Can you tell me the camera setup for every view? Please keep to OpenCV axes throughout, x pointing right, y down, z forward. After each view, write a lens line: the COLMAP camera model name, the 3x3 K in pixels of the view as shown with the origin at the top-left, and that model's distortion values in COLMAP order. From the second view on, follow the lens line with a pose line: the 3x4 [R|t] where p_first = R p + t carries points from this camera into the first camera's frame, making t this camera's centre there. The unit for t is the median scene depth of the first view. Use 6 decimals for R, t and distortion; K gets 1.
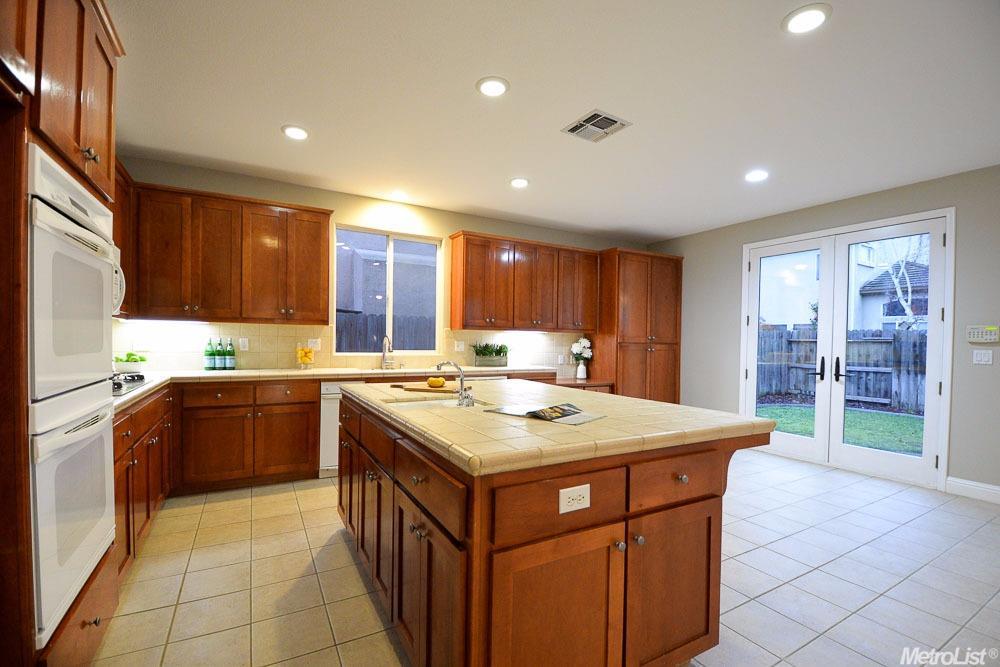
lens RADIAL K [[435.6, 0, 495.9], [0, 435.6, 345.8], [0, 0, 1]] dist [0.013726, -0.023713]
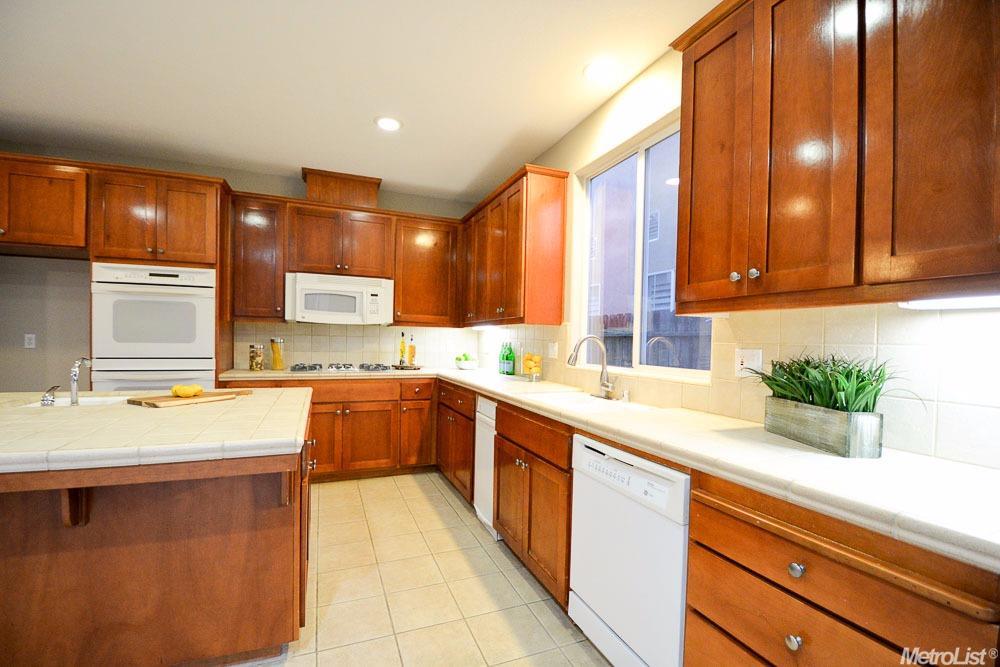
lens RADIAL K [[435.6, 0, 495.9], [0, 435.6, 345.8], [0, 0, 1]] dist [0.013726, -0.023713]
pose [[-0.130652, -0.005022, -0.991416, 0.307132], [-0.032924, 0.999458, -0.000724, -0.006437], [0.990881, 0.032546, -0.130746, 0.917710]]
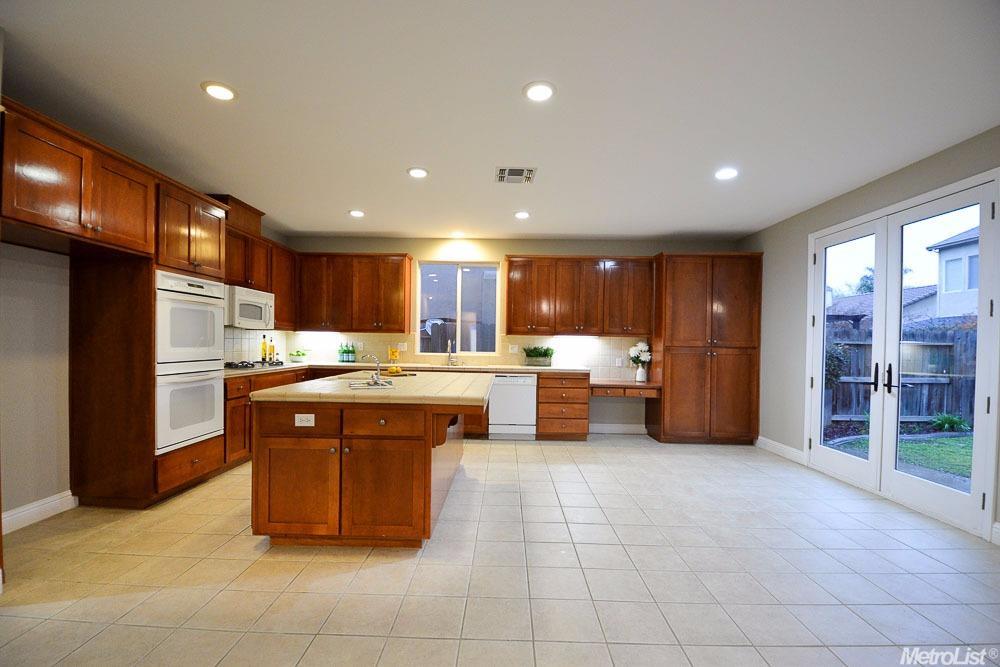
lens RADIAL K [[435.6, 0, 495.9], [0, 435.6, 345.8], [0, 0, 1]] dist [0.013726, -0.023713]
pose [[0.861270, 0.001298, -0.508146, 0.530306], [-0.008328, 0.999898, -0.011560, 0.007748], [0.508079, 0.014188, 0.861194, -0.073876]]
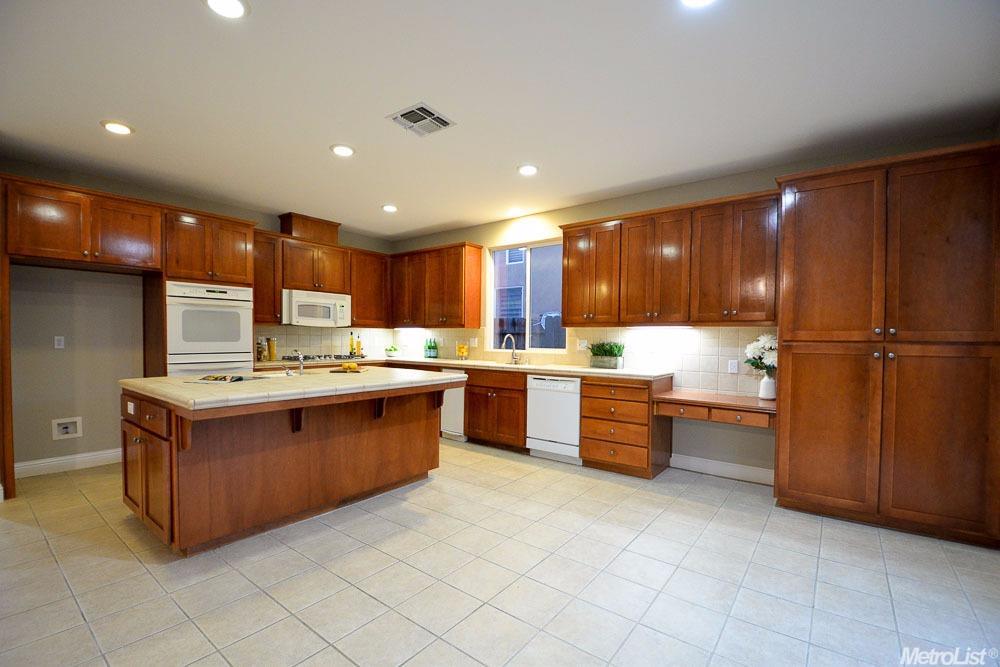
lens RADIAL K [[435.6, 0, 495.9], [0, 435.6, 345.8], [0, 0, 1]] dist [0.013726, -0.023713]
pose [[0.386445, 0.005555, -0.922296, 0.778182], [-0.014140, 0.999900, 0.000098, 0.005752], [0.922204, 0.013003, 0.386485, 0.499220]]
